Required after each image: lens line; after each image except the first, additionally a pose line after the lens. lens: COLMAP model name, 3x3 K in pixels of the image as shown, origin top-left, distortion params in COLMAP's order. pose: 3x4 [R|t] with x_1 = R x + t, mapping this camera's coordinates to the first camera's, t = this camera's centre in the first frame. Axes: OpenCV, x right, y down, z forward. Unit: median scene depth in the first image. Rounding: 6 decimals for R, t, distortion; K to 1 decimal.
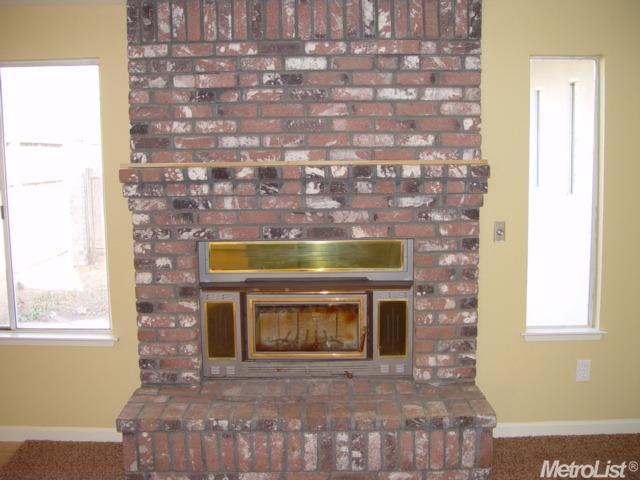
lens RADIAL K [[726.3, 0, 325.7], [0, 726.3, 242.7], [0, 0, 1]] dist [-0.133516, 0.000000]
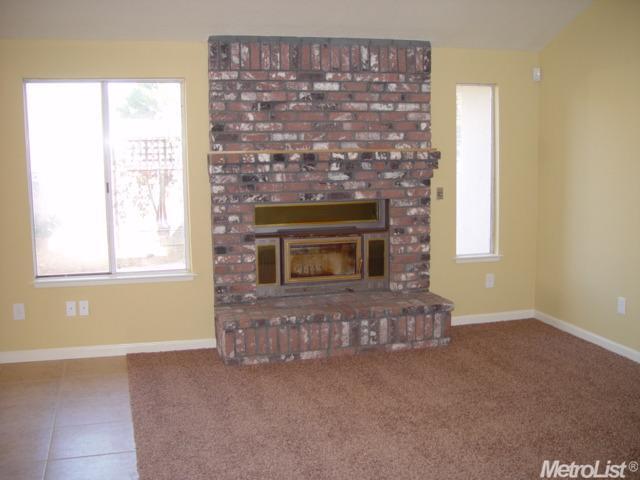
lens RADIAL K [[726.3, 0, 315.8], [0, 726.3, 236.9], [0, 0, 1]] dist [-0.133516, 0.000000]
pose [[0.961768, -0.035628, 0.271539, -0.478497], [0.037447, 0.999297, -0.001519, 0.075100], [-0.271294, 0.011629, 0.962426, -0.479527]]
